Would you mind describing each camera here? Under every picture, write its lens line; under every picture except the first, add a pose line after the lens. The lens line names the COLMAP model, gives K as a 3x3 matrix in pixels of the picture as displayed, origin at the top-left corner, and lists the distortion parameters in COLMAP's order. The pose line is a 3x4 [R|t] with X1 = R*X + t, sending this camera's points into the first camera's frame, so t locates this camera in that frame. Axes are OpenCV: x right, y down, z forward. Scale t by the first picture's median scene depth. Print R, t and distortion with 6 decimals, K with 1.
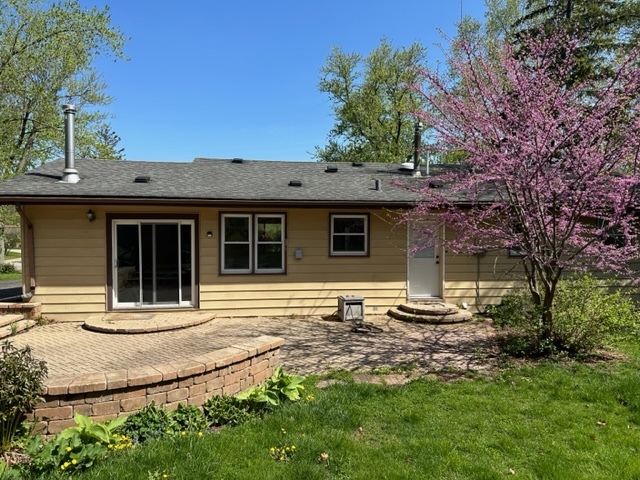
lens RADIAL K [[444.8, 0, 323.1], [0, 444.8, 244.6], [0, 0, 1]] dist [0.138249, -0.249352]
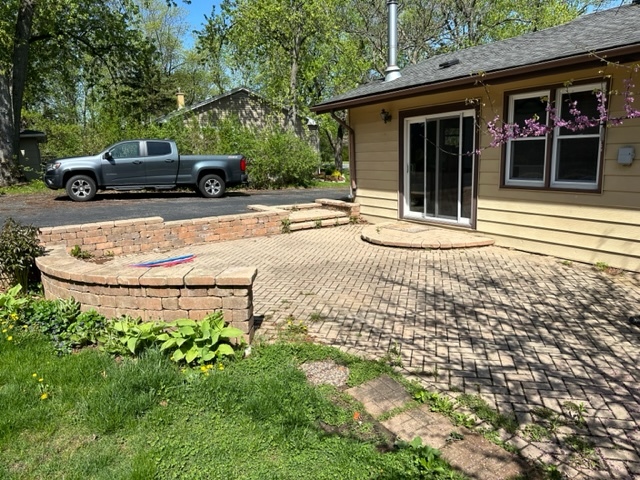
lens RADIAL K [[444.8, 0, 323.1], [0, 444.8, 244.6], [0, 0, 1]] dist [0.138249, -0.249352]
pose [[0.414287, 0.168660, -0.894382, 0.305115], [0.012481, 0.981535, 0.190877, 0.017989], [0.910061, -0.090240, 0.404532, 0.453170]]
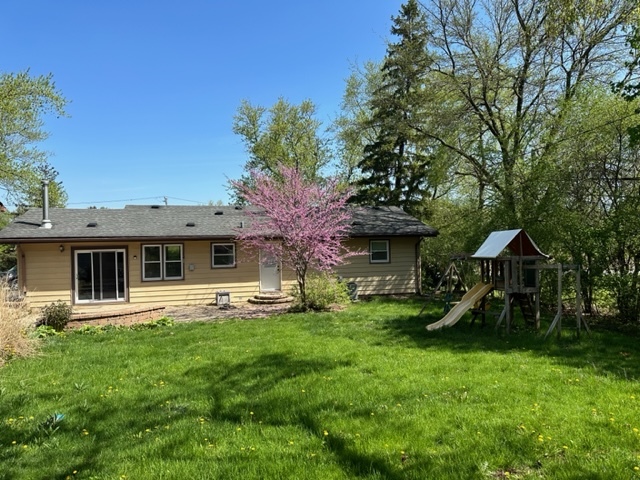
lens RADIAL K [[444.8, 0, 323.1], [0, 444.8, 244.6], [0, 0, 1]] dist [0.138249, -0.249352]
pose [[0.991075, -0.023936, 0.131138, 0.221969], [0.027811, 0.999227, -0.027799, -0.004332], [-0.130371, 0.031198, 0.990974, -0.766042]]
